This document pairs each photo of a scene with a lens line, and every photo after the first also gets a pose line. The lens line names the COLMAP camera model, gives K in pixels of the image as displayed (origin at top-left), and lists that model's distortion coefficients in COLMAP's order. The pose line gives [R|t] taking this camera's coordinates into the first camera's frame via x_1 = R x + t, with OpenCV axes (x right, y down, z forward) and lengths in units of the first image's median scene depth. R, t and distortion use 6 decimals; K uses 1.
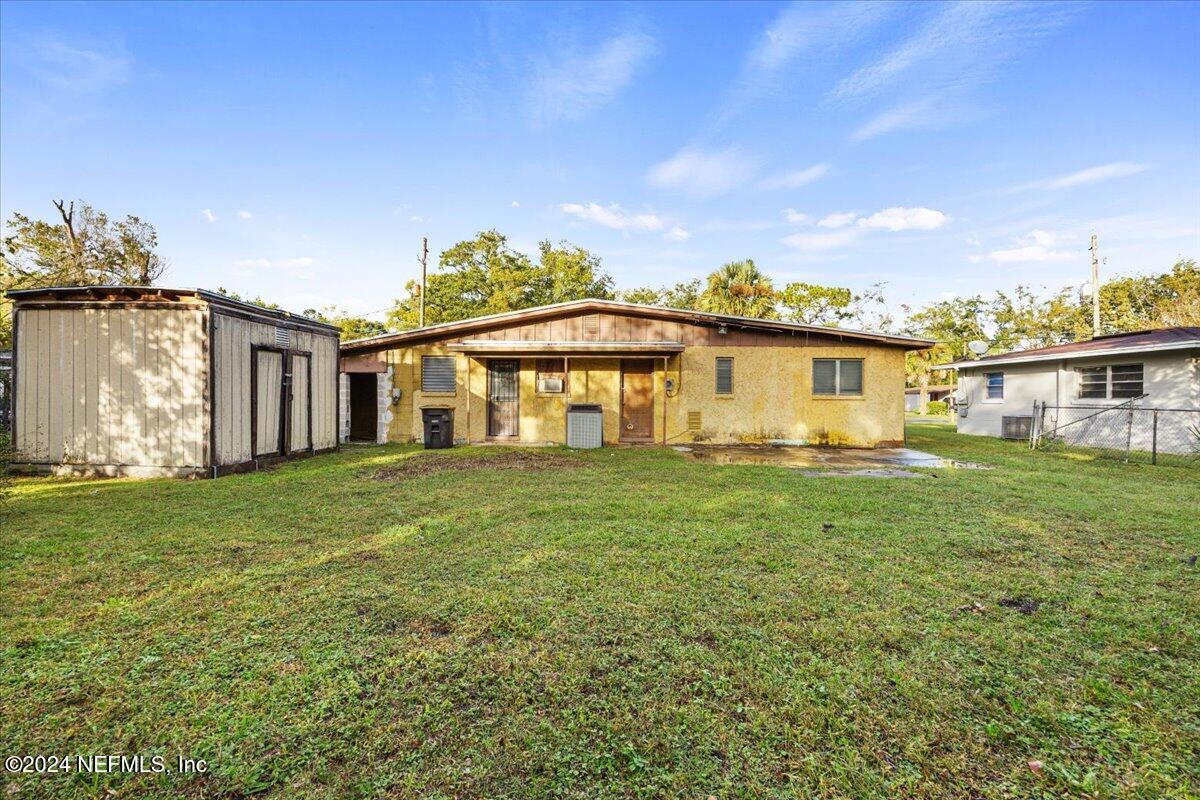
lens RADIAL K [[483.8, 0, 599.5], [0, 483.8, 402.9], [0, 0, 1]] dist [-0.006504, 0.000519]
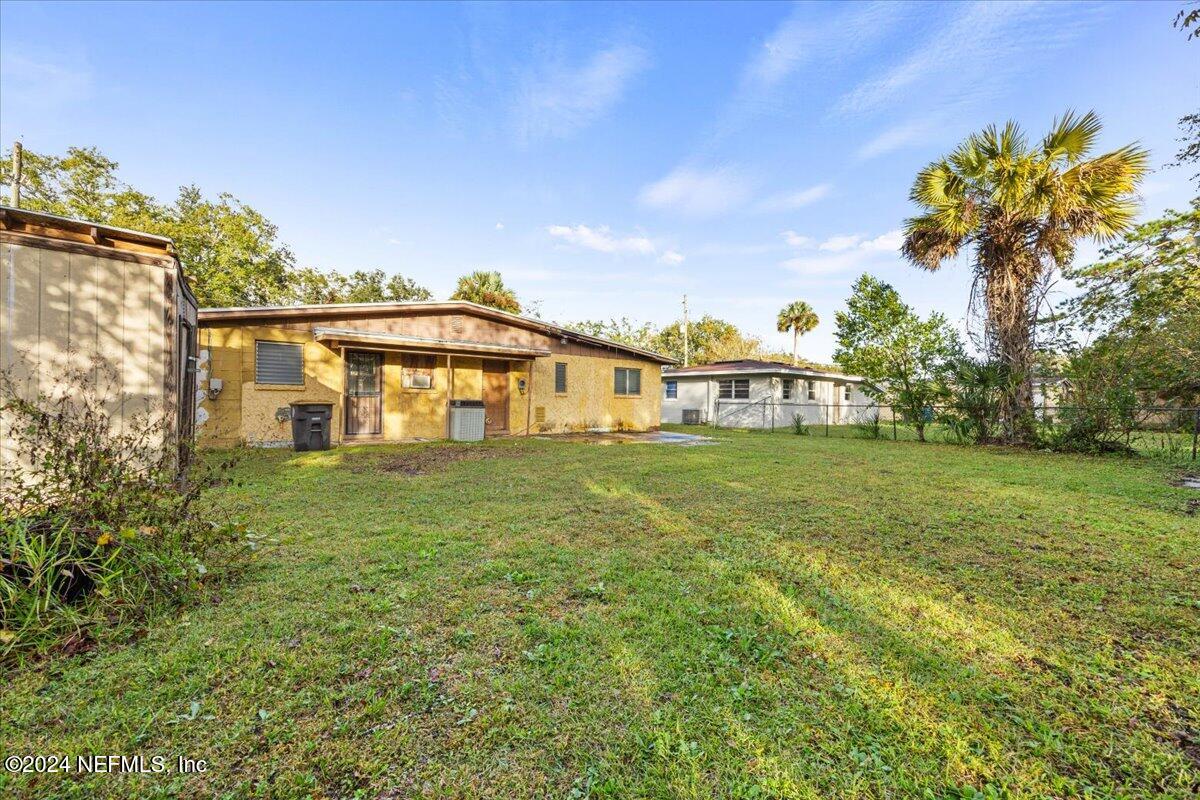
lens RADIAL K [[483.8, 0, 607.5], [0, 483.8, 404.2], [0, 0, 1]] dist [-0.006504, 0.000519]
pose [[0.745381, 0.000229, 0.666639, -0.474343], [-0.002877, 0.999992, 0.002873, 0.007593], [-0.666632, -0.004059, 0.745376, 0.001698]]
